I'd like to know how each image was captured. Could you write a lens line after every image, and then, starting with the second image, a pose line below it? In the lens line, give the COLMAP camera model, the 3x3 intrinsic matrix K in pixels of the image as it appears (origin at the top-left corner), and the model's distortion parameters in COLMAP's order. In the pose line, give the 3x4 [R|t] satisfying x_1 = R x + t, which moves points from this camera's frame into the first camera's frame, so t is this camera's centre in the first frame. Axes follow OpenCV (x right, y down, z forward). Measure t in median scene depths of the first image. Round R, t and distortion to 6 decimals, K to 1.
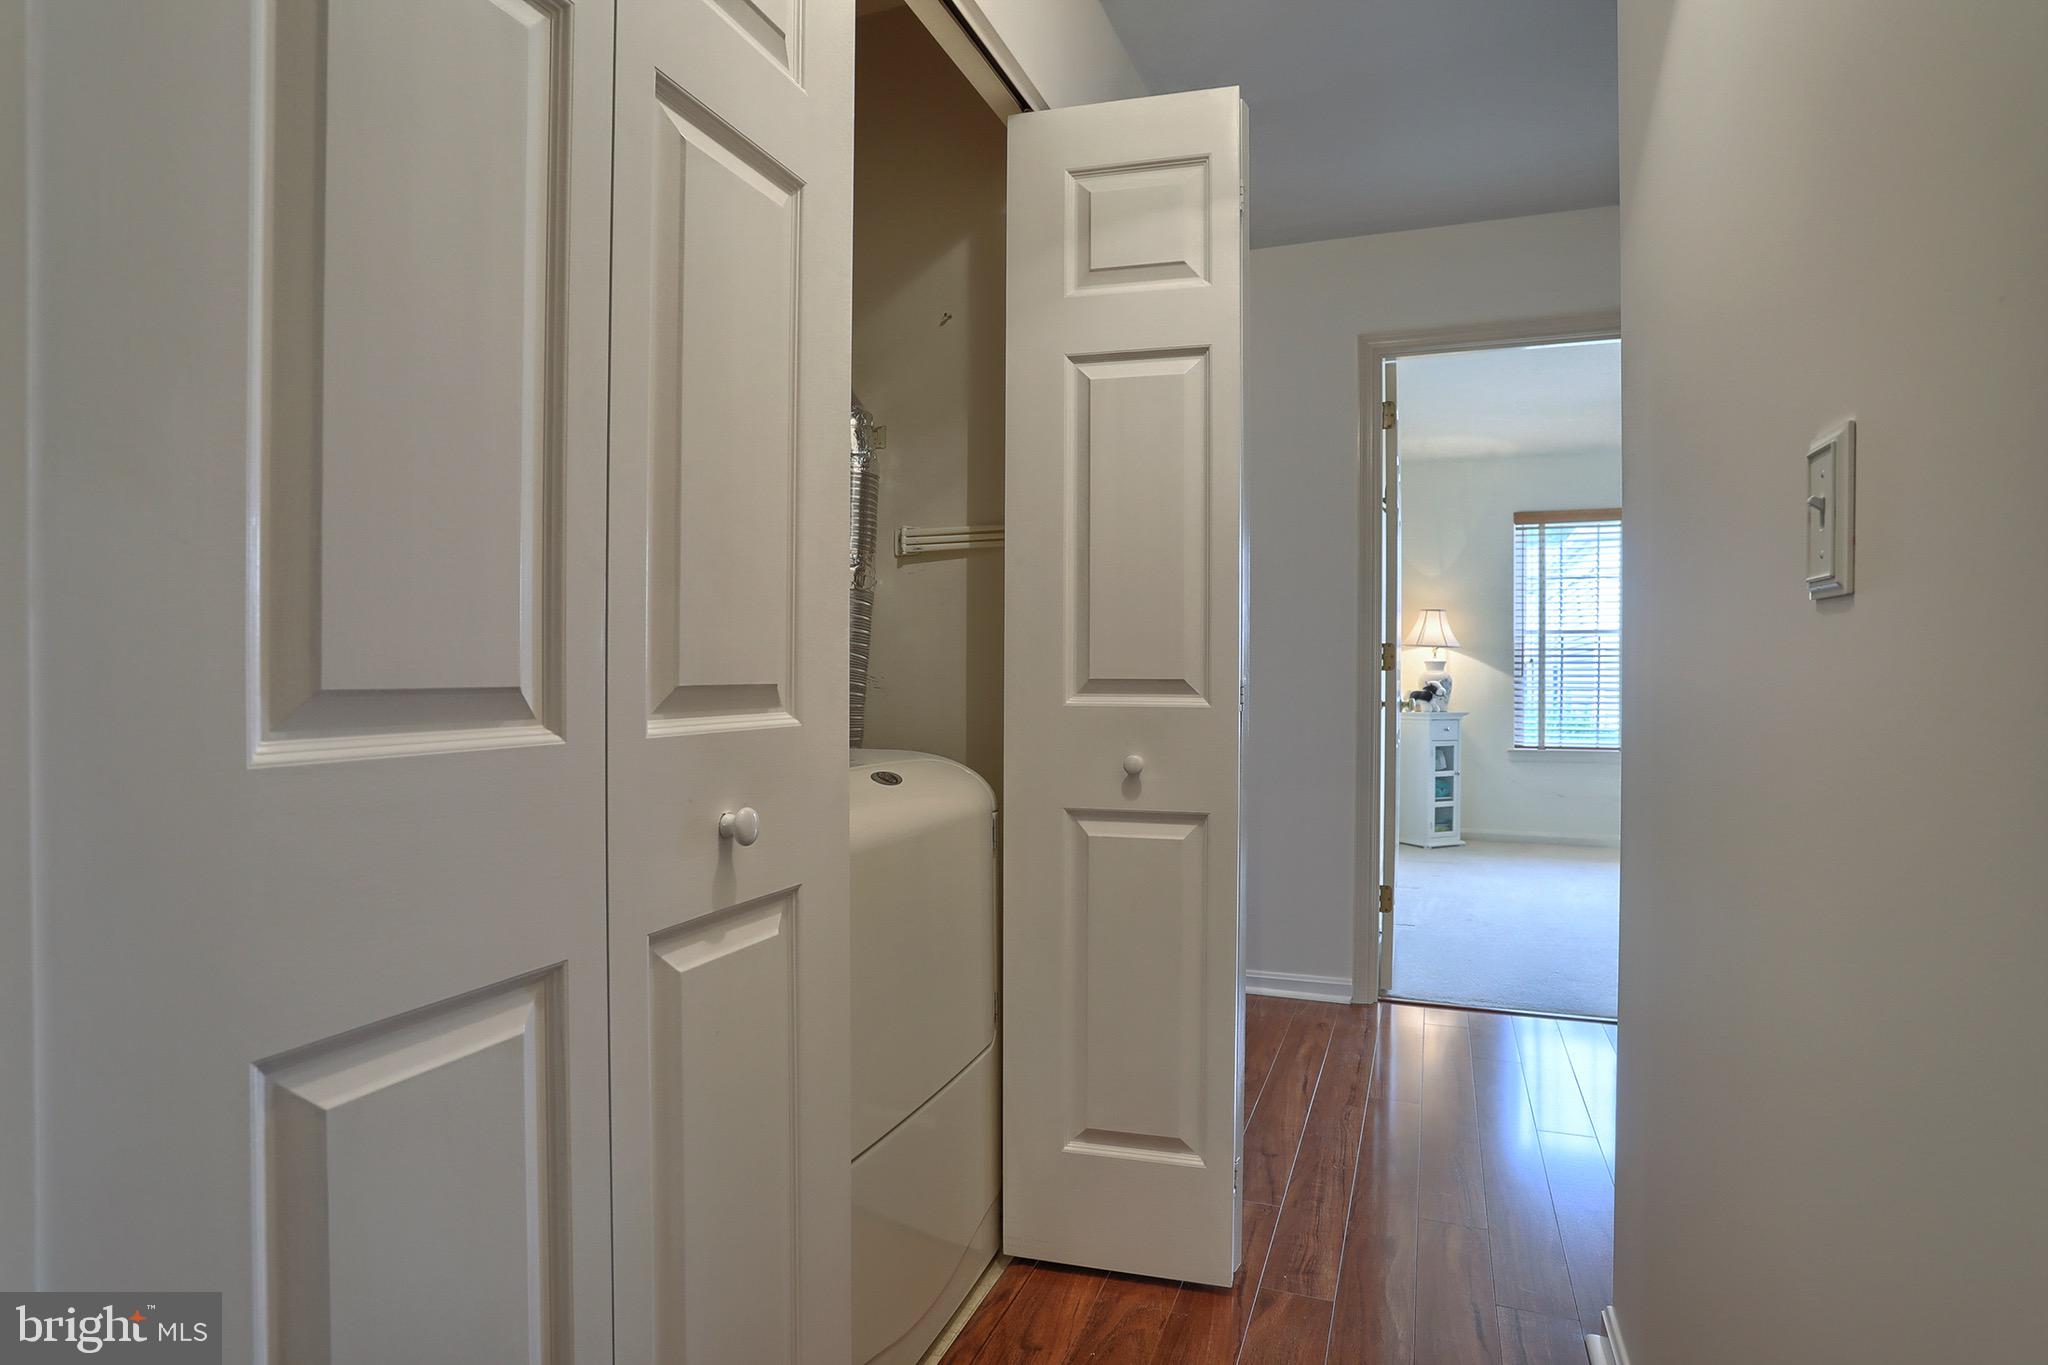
lens RADIAL K [[1061.6, 0, 1024.0], [0, 1061.6, 687.9], [0, 0, 1]] dist [-0.037406, 0.007976]
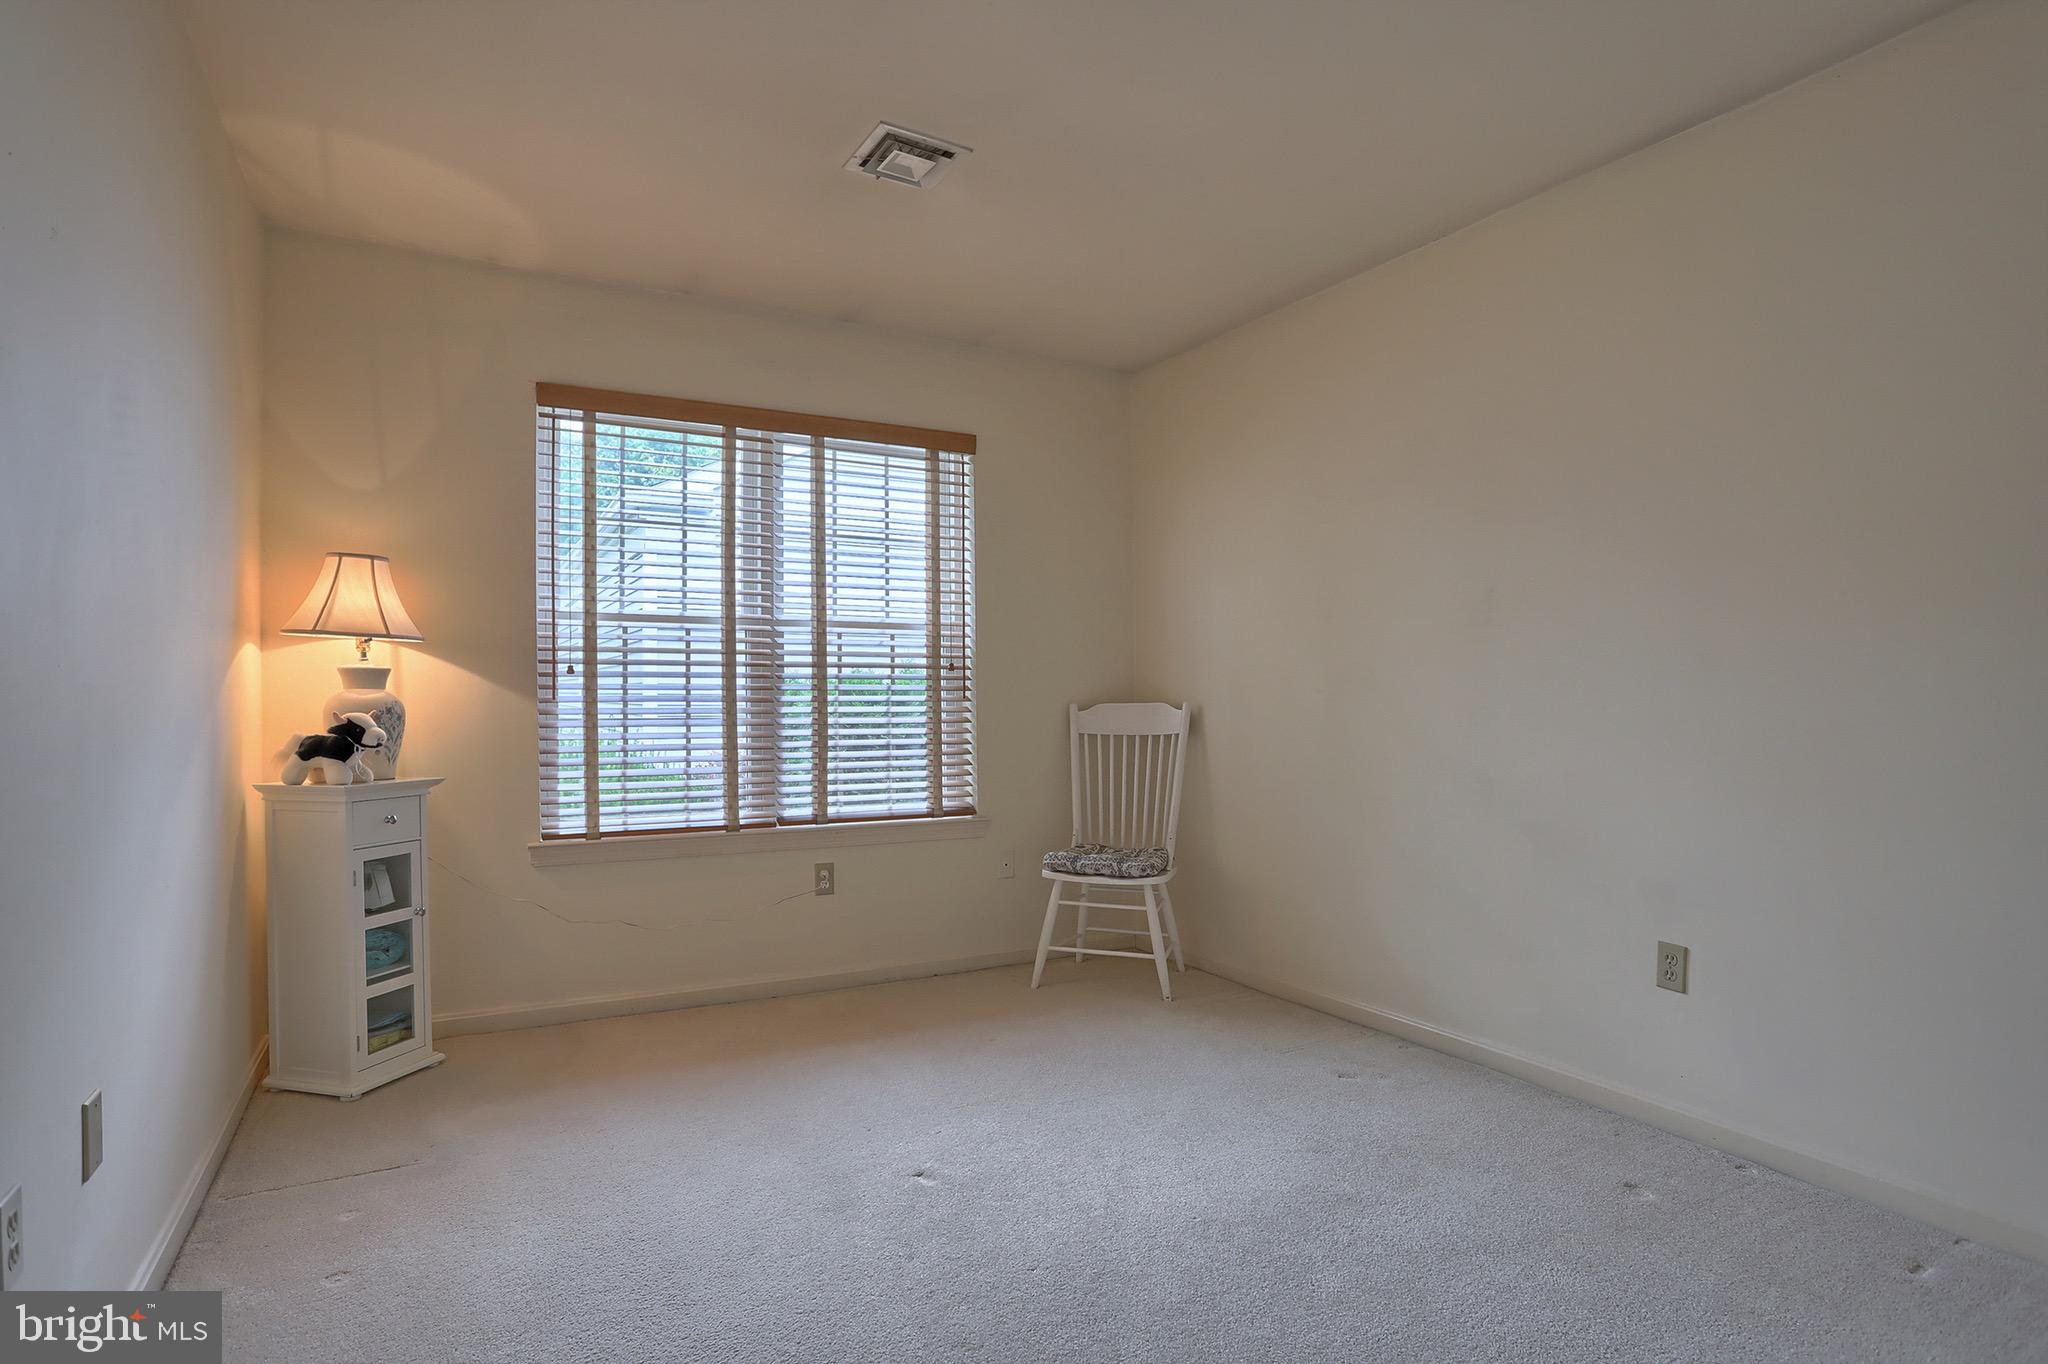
lens RADIAL K [[1061.6, 0, 1019.7], [0, 1061.6, 693.4], [0, 0, 1]] dist [-0.037406, 0.007976]
pose [[0.642596, -0.003145, 0.766199, 0.226864], [0.017813, 0.999783, -0.010835, -0.004903], [-0.765998, 0.020611, 0.642512, 0.499475]]
